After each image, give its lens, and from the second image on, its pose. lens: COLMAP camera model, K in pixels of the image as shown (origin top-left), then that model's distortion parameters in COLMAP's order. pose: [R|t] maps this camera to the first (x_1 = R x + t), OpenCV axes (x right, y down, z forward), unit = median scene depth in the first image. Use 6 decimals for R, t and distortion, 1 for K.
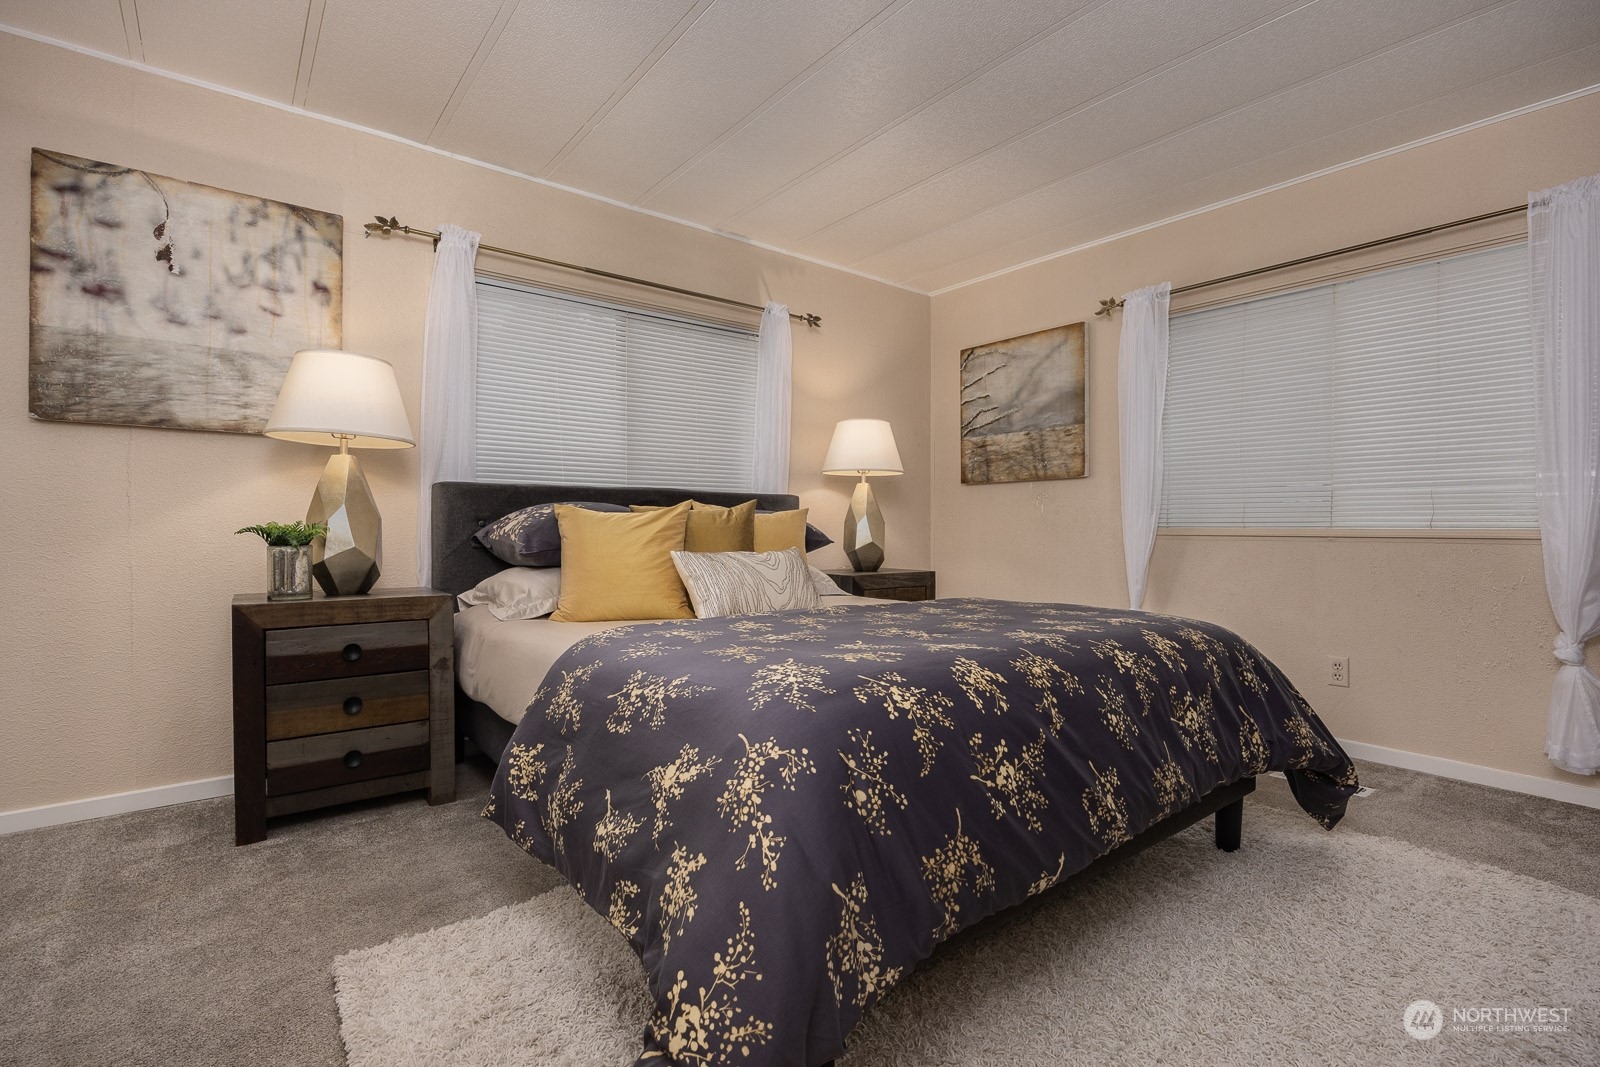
lens RADIAL K [[751.6, 0, 803.2], [0, 751.6, 531.8], [0, 0, 1]] dist [-0.020671, -0.000103]
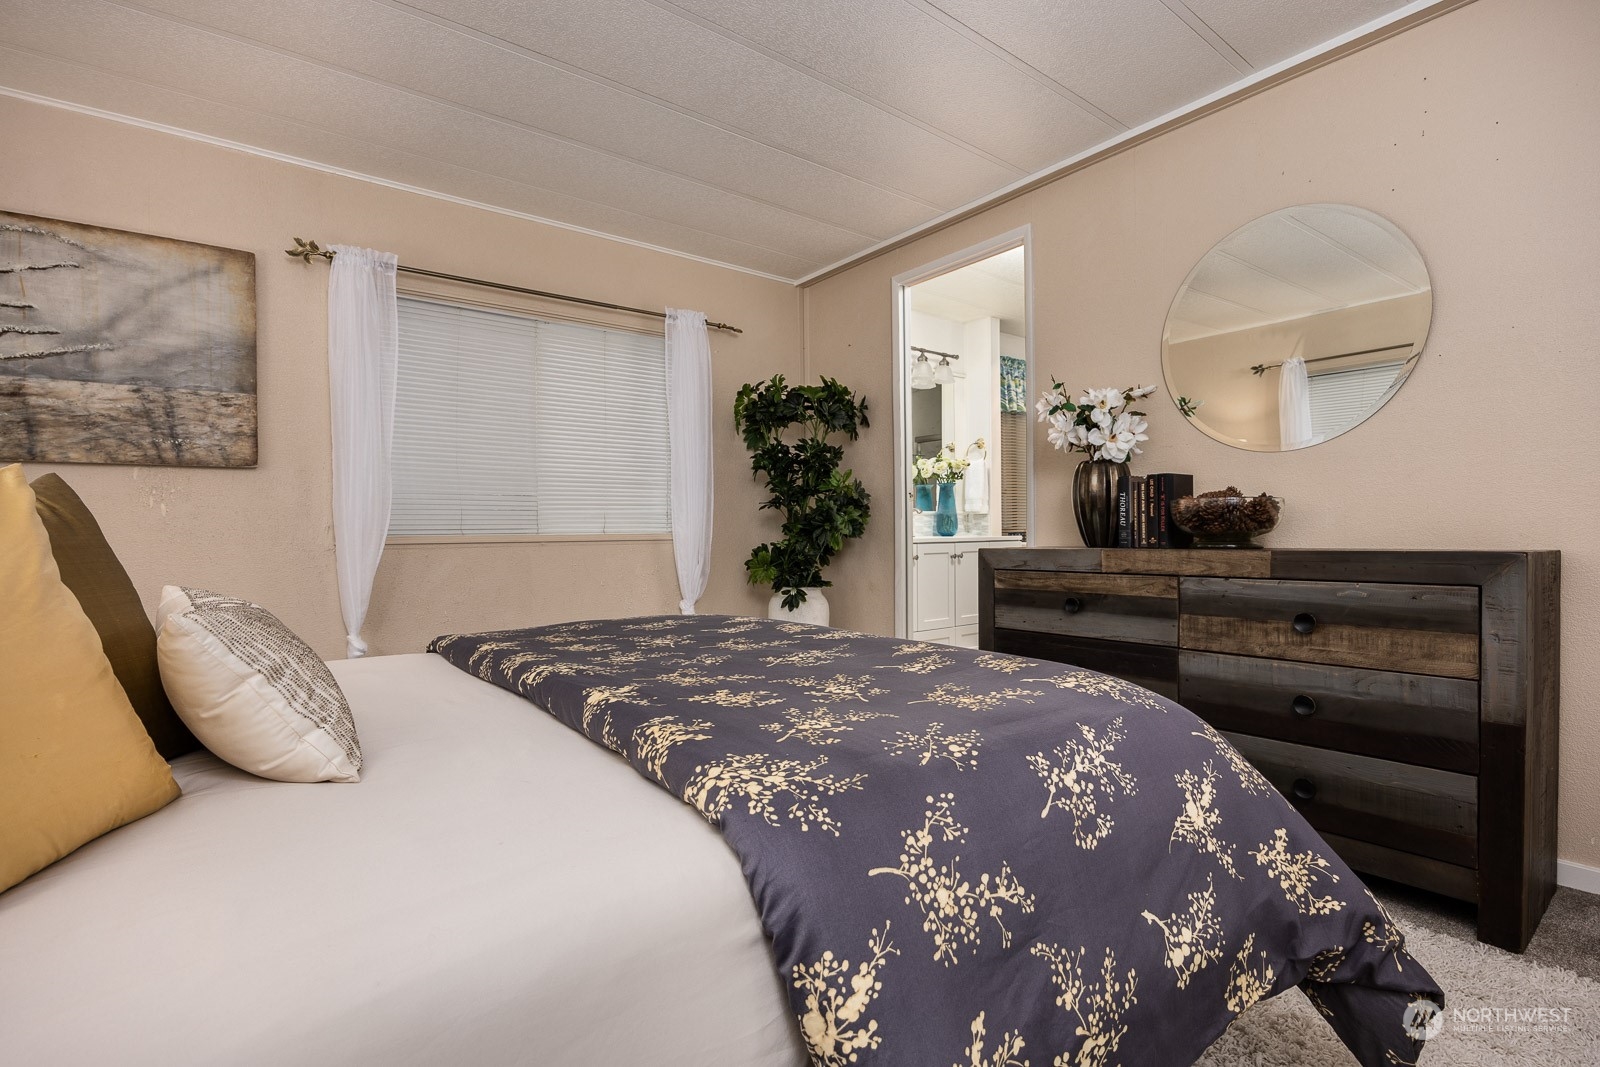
lens RADIAL K [[751.6, 0, 802.3], [0, 751.6, 530.8], [0, 0, 1]] dist [-0.020671, -0.000103]
pose [[0.003999, -0.002986, 0.999988, -0.358171], [0.015491, 0.999876, 0.002923, -0.006294], [-0.999872, 0.015479, 0.004044, 0.492162]]
